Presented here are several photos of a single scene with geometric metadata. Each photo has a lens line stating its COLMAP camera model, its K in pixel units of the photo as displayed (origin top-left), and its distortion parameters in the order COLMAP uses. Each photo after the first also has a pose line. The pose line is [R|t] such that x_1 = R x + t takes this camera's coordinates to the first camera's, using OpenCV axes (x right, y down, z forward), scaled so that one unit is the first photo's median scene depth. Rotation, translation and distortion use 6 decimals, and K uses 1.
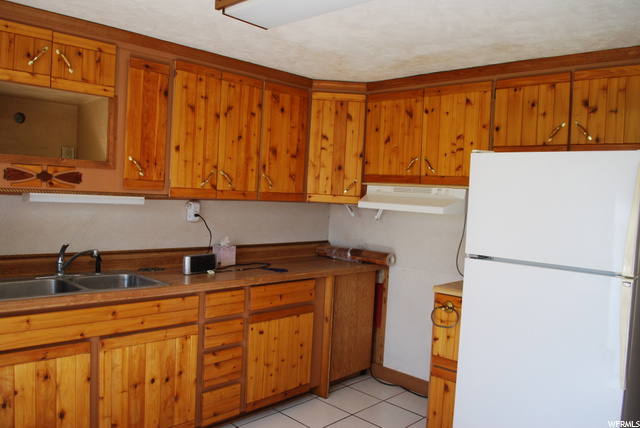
lens RADIAL K [[507.0, 0, 320.0], [0, 507.0, 212.3], [0, 0, 1]] dist [-0.086257, 0.017452]
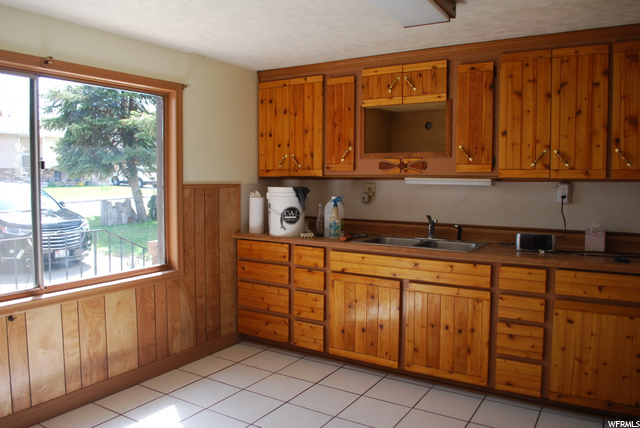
lens RADIAL K [[507.0, 0, 319.8], [0, 507.0, 214.0], [0, 0, 1]] dist [-0.086257, 0.017452]
pose [[0.211597, 0.023763, -0.977068, 0.706027], [-0.028147, 0.999438, 0.018212, 0.040401], [0.976952, 0.023648, 0.212147, 0.375651]]
